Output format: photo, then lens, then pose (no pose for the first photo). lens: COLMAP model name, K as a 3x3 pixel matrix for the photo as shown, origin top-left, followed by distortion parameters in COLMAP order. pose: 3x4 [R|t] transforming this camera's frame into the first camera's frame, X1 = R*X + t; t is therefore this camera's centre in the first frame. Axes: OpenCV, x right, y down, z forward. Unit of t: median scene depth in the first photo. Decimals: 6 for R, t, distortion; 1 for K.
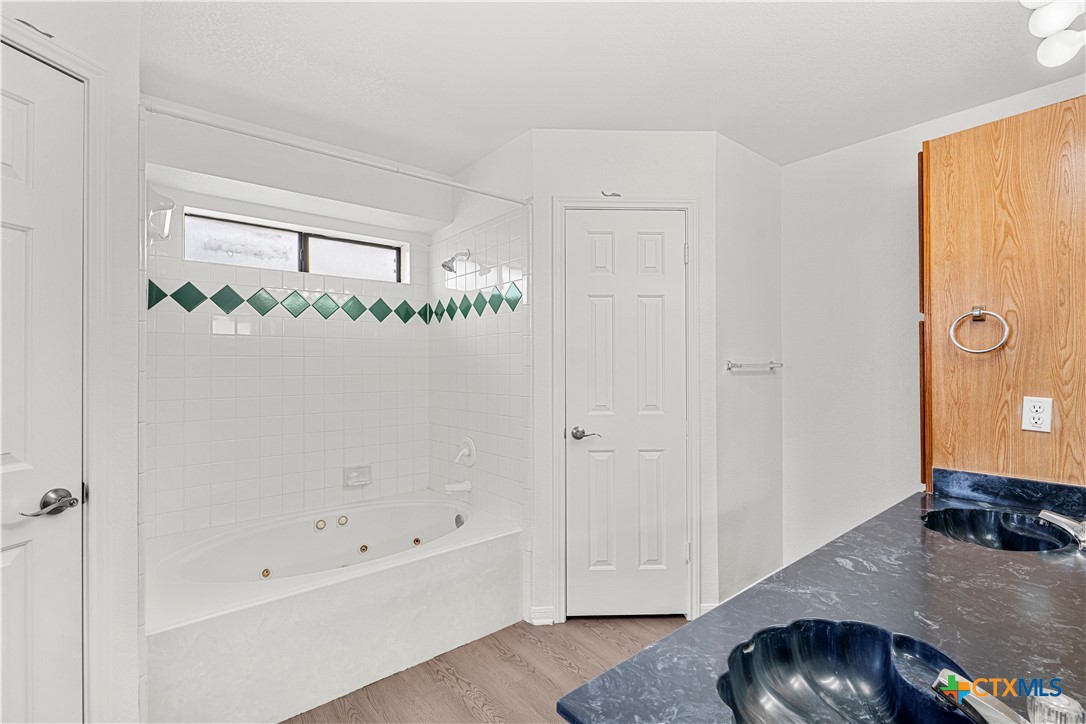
lens RADIAL K [[488.5, 0, 538.4], [0, 488.5, 360.9], [0, 0, 1]] dist [0.005279, -0.003516]
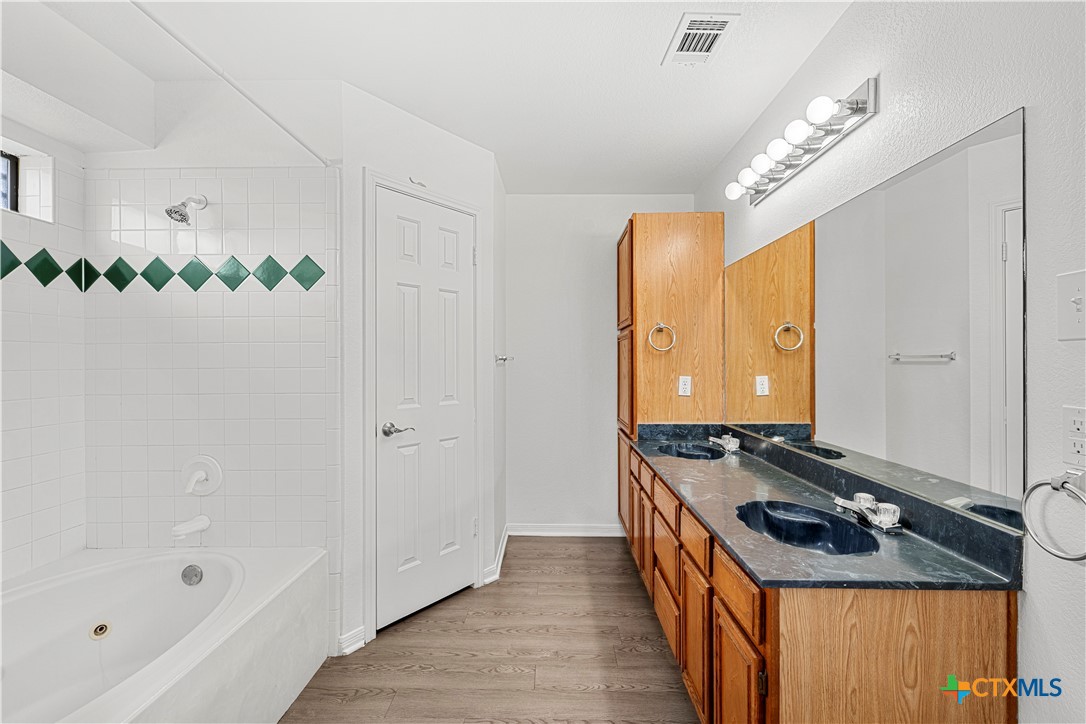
lens RADIAL K [[488.5, 0, 554.4], [0, 488.5, 361.6], [0, 0, 1]] dist [0.005279, -0.003516]
pose [[0.638519, 0.002149, 0.769603, -0.466381], [-0.007437, 0.999967, 0.003379, 0.013738], [-0.769570, -0.007881, 0.638514, 0.173376]]
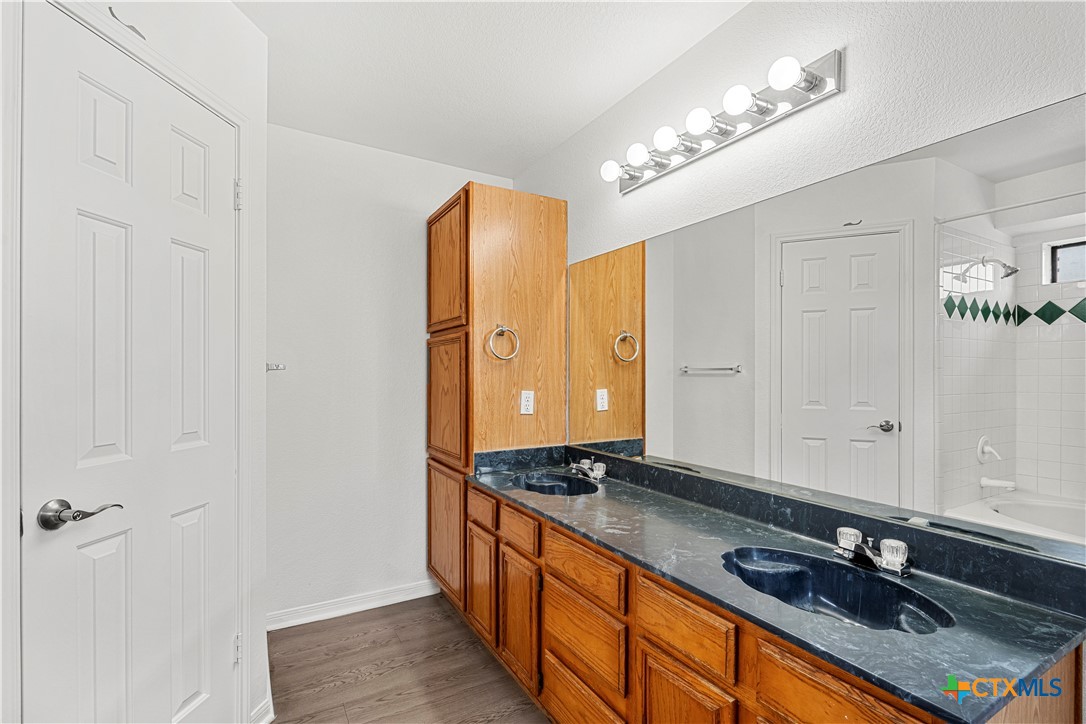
lens RADIAL K [[488.5, 0, 537.4], [0, 488.5, 372.4], [0, 0, 1]] dist [0.005279, -0.003516]
pose [[0.160538, 0.005579, 0.987014, -0.304500], [-0.011399, 0.999928, -0.003798, 0.017714], [-0.986964, -0.010641, 0.160590, 0.538433]]
